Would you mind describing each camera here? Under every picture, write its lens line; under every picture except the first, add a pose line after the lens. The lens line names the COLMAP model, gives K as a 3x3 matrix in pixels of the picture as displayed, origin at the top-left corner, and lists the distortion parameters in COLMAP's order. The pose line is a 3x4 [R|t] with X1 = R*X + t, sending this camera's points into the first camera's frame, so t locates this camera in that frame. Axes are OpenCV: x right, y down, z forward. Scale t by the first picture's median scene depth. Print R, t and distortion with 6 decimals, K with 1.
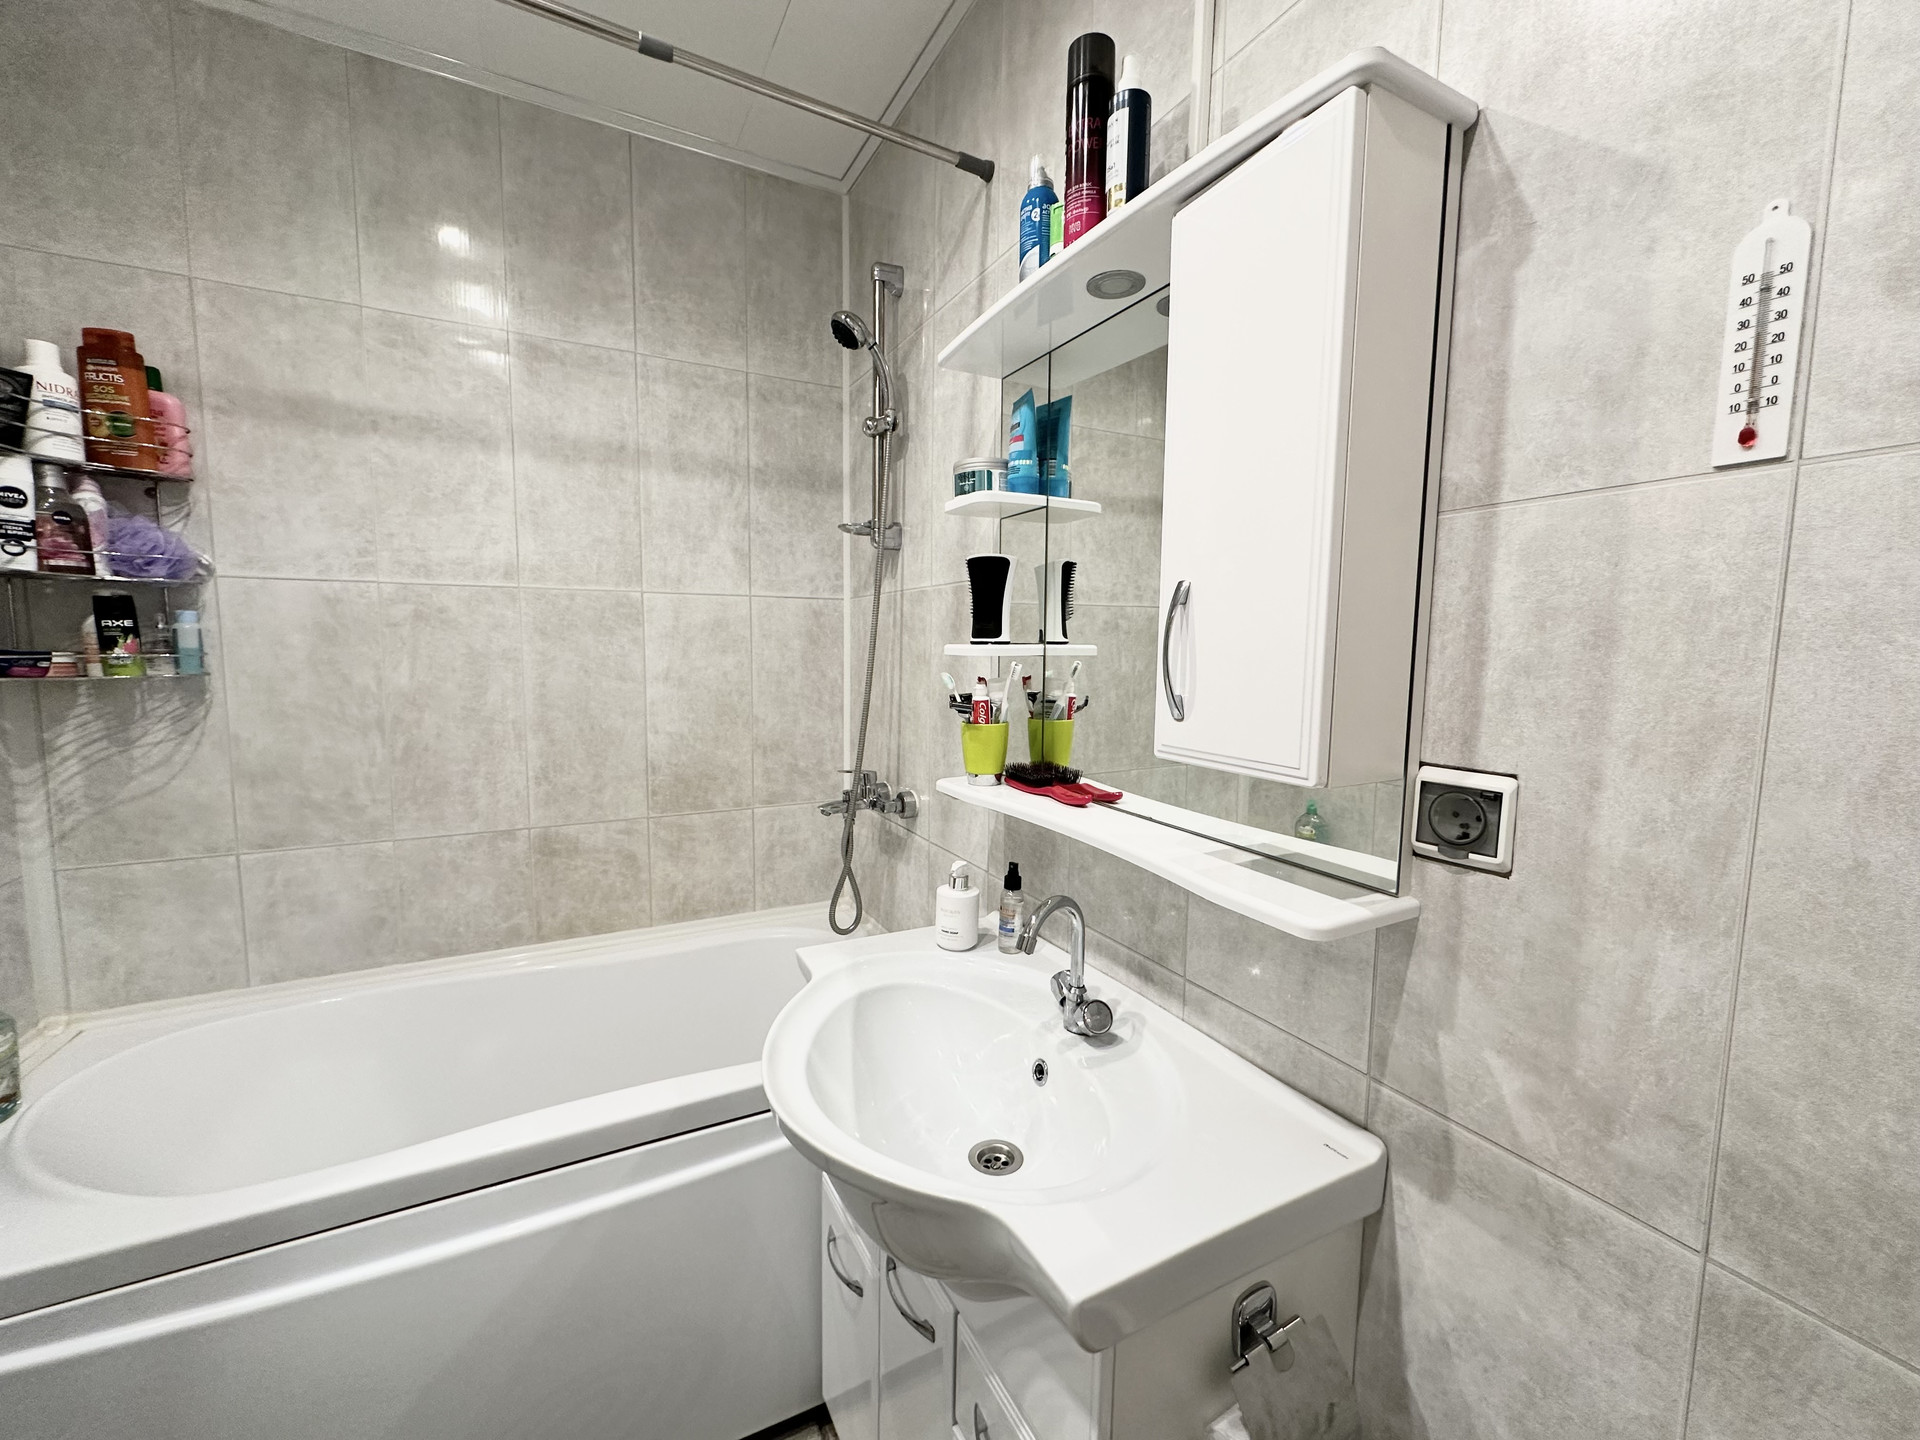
lens RADIAL K [[767.2, 0, 959.2], [0, 767.2, 718.7], [0, 0, 1]] dist [-0.006155, 0.001010]
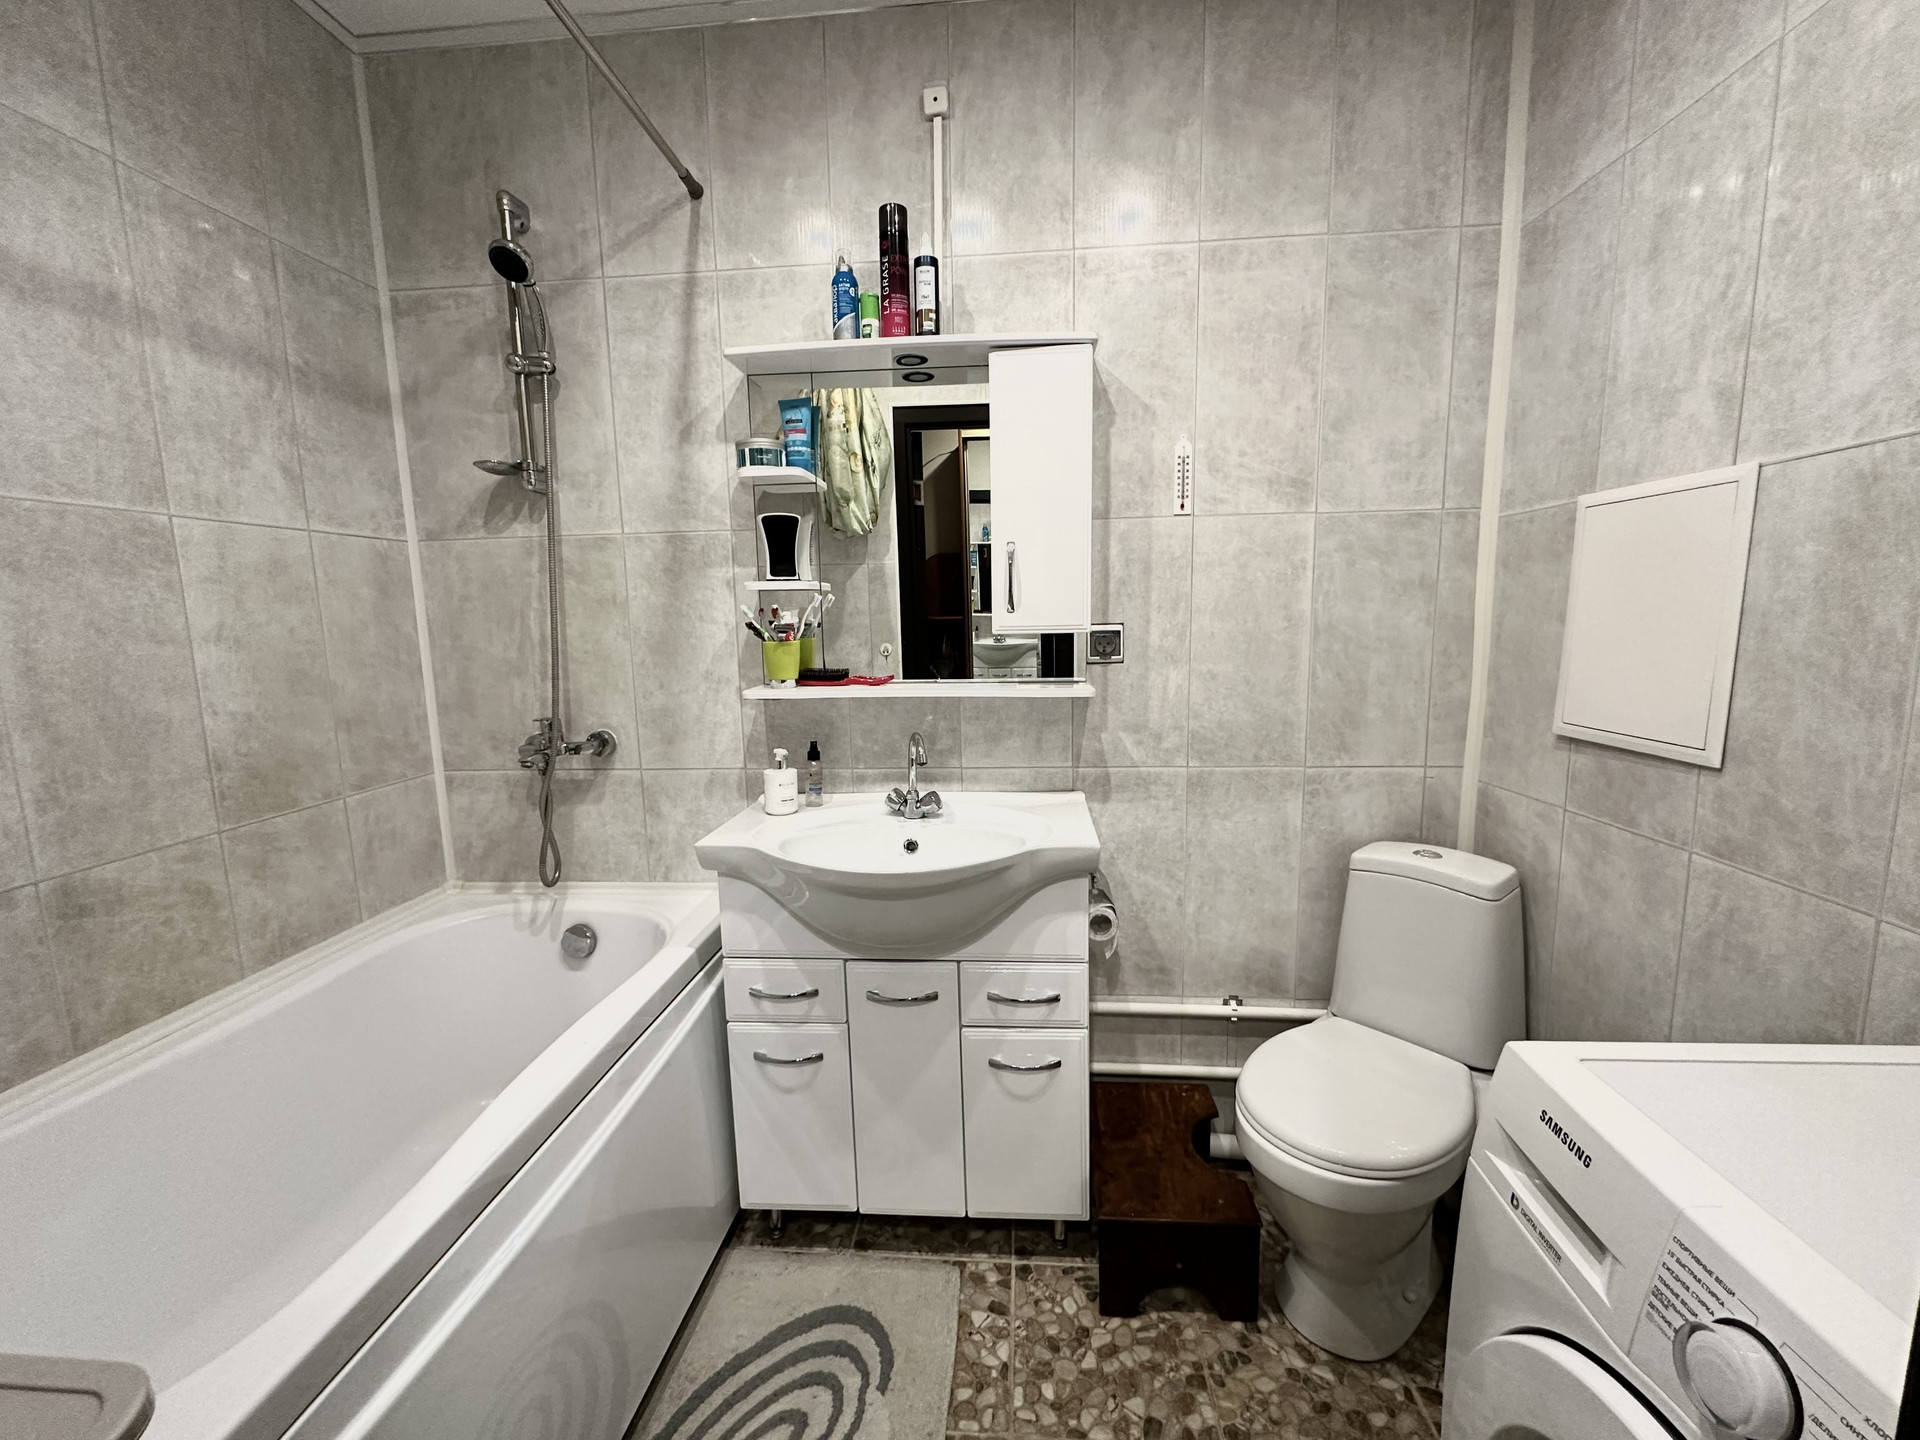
lens RADIAL K [[767.2, 0, 968.4], [0, 767.2, 723.0], [0, 0, 1]] dist [-0.006155, 0.001010]
pose [[0.528424, -0.142512, 0.836934, -0.648394], [0.108319, 0.989071, 0.100028, 0.032836], [-0.842042, 0.037799, 0.538086, 0.013202]]
